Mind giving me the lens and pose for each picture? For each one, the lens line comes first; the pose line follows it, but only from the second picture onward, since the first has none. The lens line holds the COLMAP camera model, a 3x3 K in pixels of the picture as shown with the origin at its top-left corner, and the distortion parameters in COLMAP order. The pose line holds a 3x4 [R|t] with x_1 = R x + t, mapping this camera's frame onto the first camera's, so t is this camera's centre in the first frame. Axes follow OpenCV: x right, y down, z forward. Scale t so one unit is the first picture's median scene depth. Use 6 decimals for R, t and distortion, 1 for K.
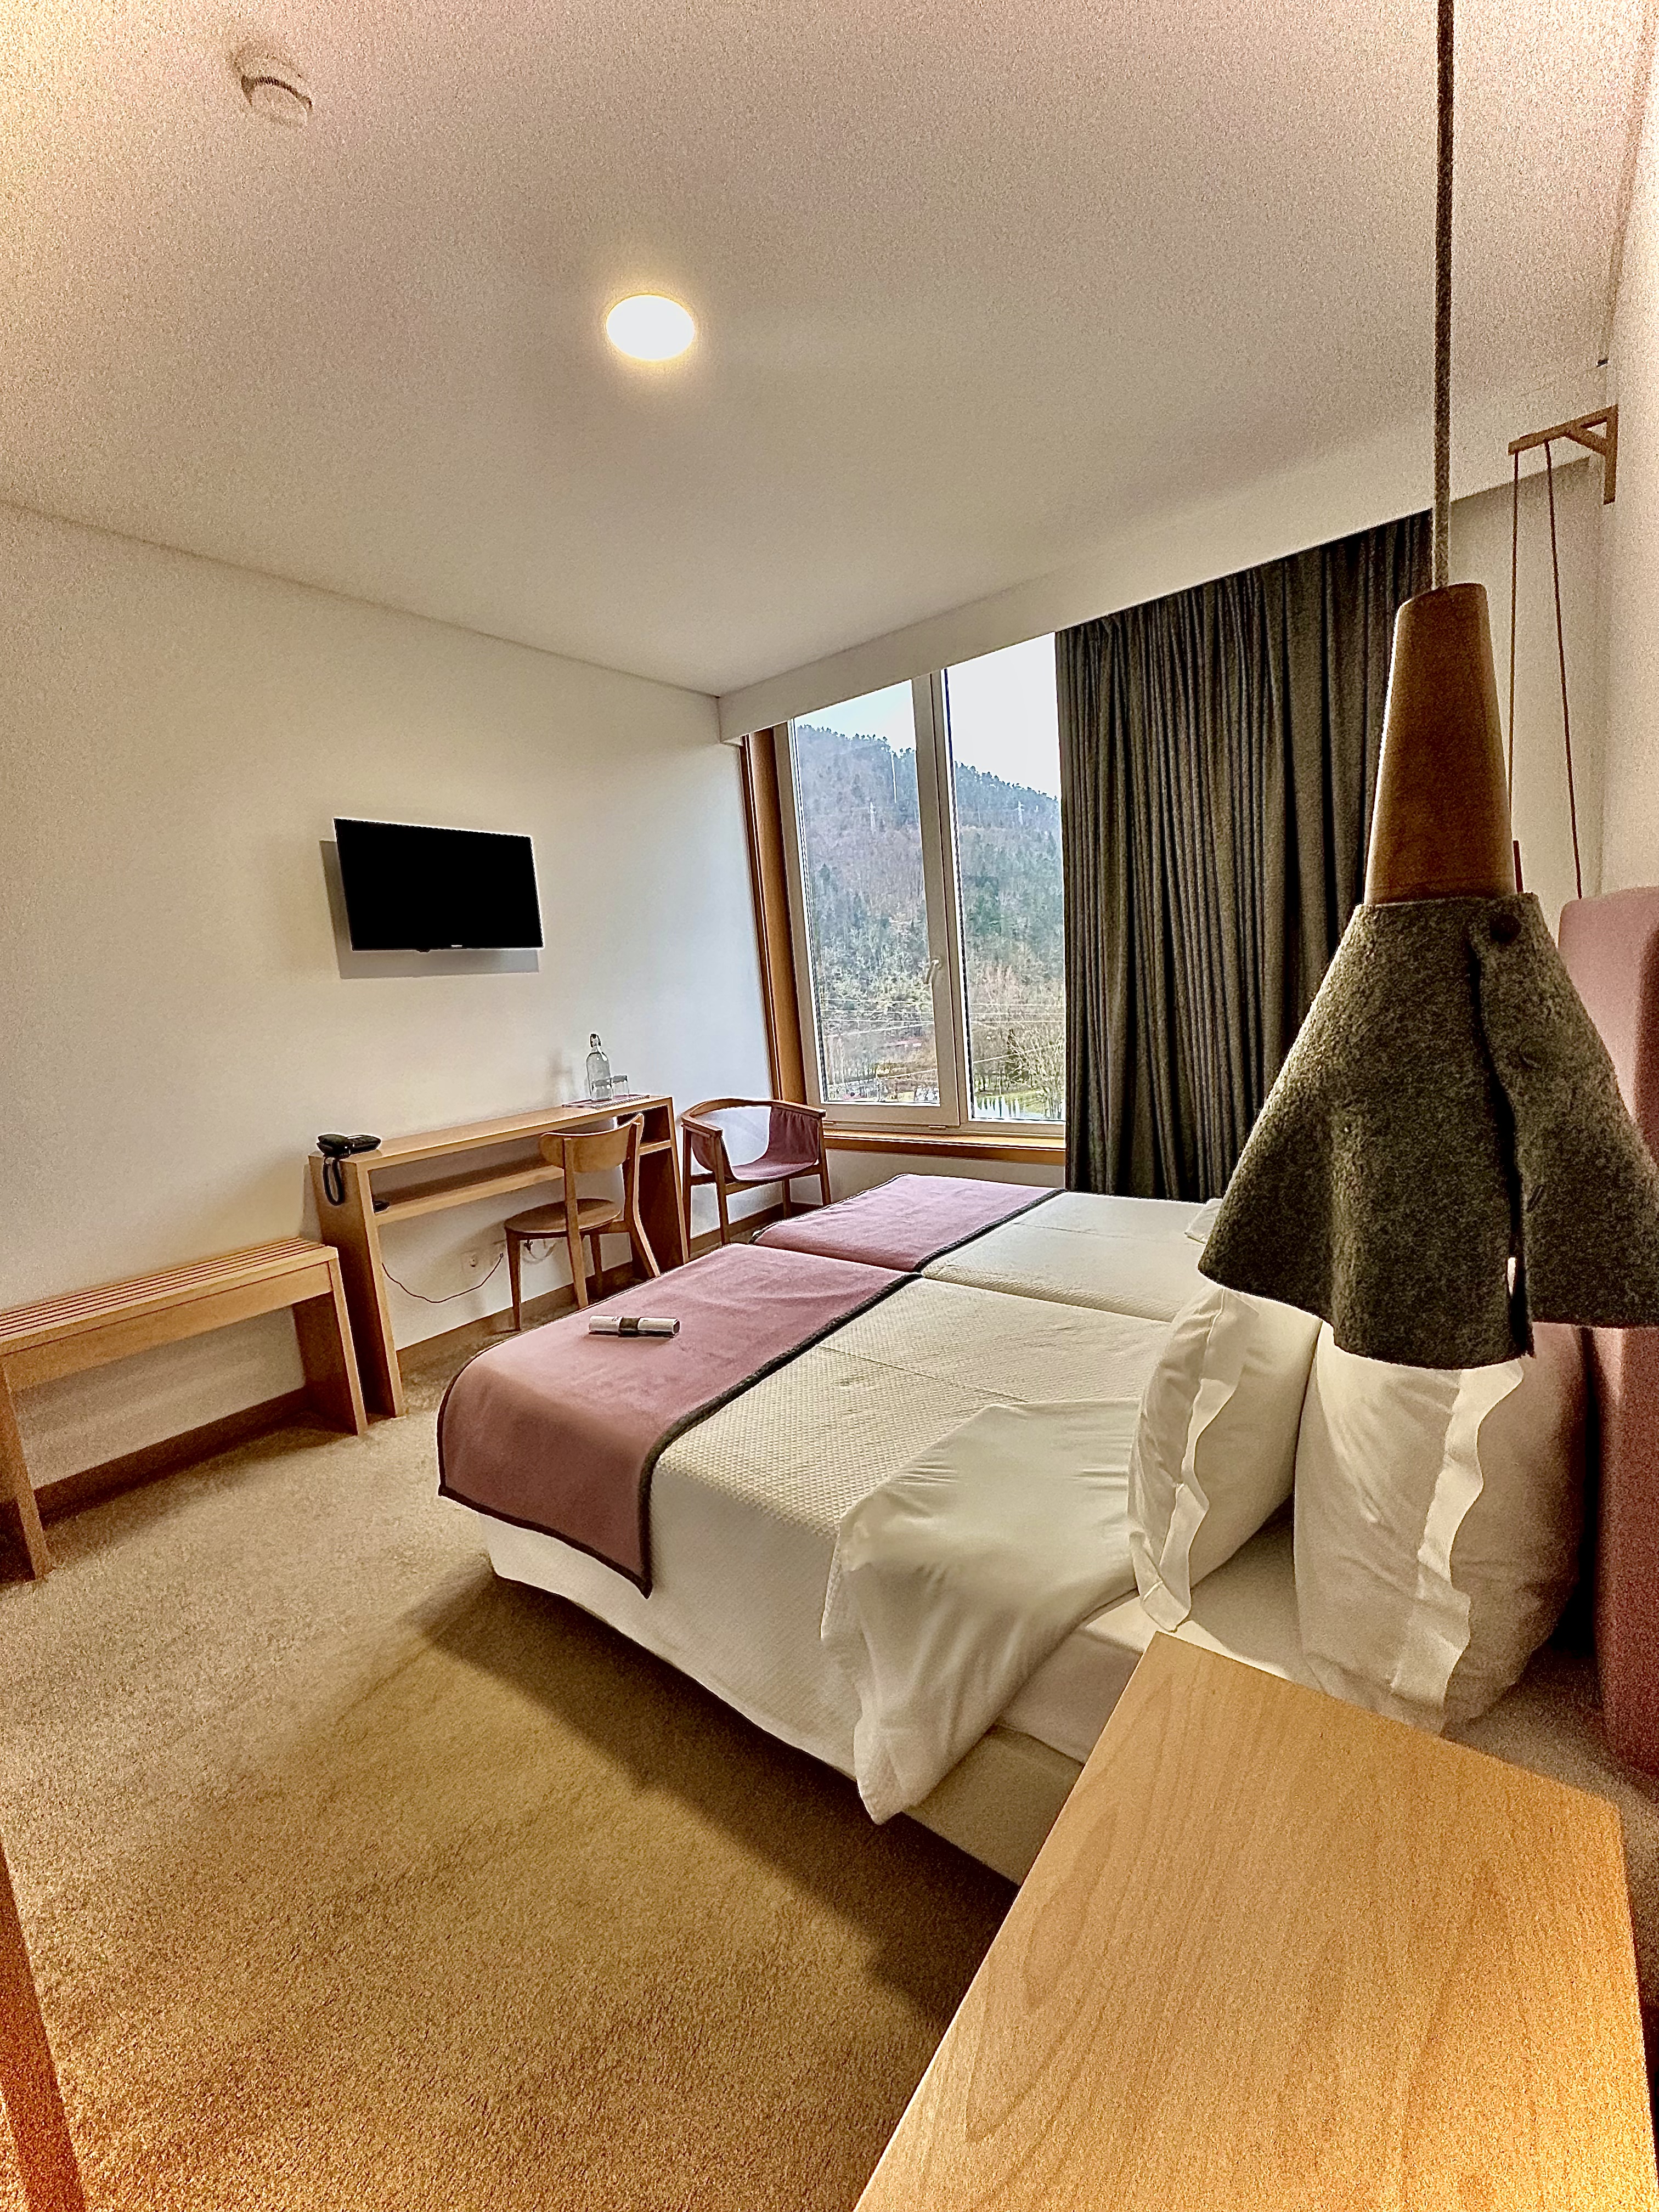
lens RADIAL K [[877.3, 0, 829.5], [0, 877.3, 1106.0], [0, 0, 1]] dist [-0.017032, 0.000009]
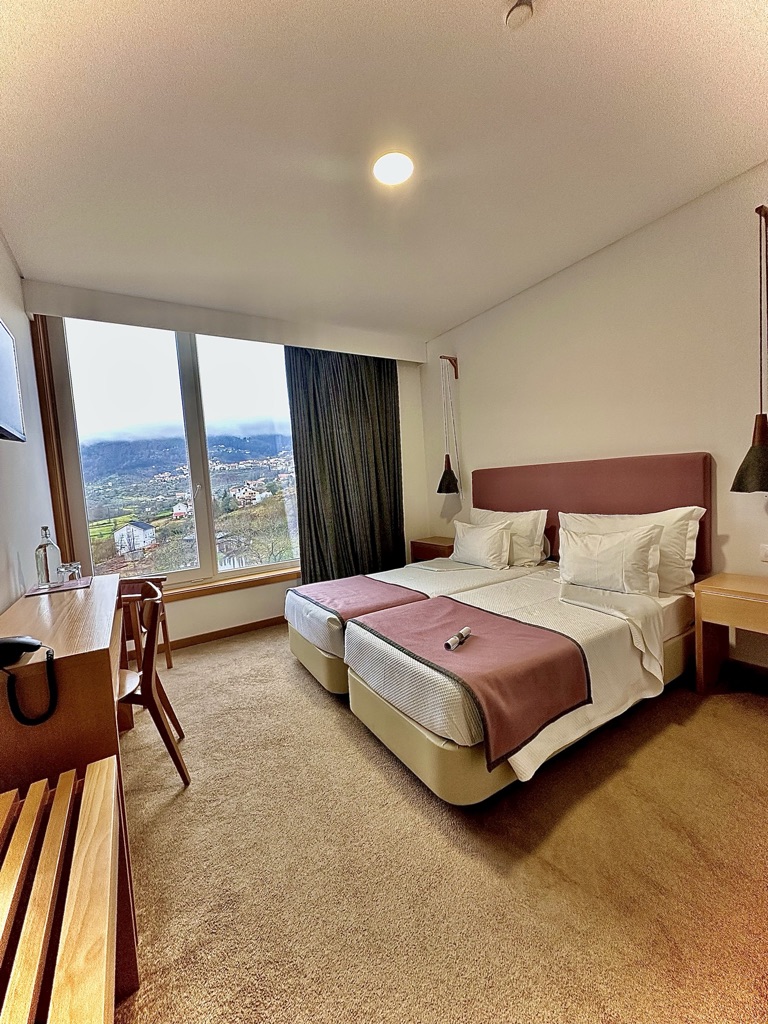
lens RADIAL K [[406.1, 0, 384.0], [0, 406.1, 512.0], [0, 0, 1]] dist [-0.017032, 0.000009]
pose [[0.341835, 0.004585, 0.939749, -0.790815], [0.168276, 0.983527, -0.066009, 0.008617], [-0.924571, 0.180702, 0.335432, 0.573150]]
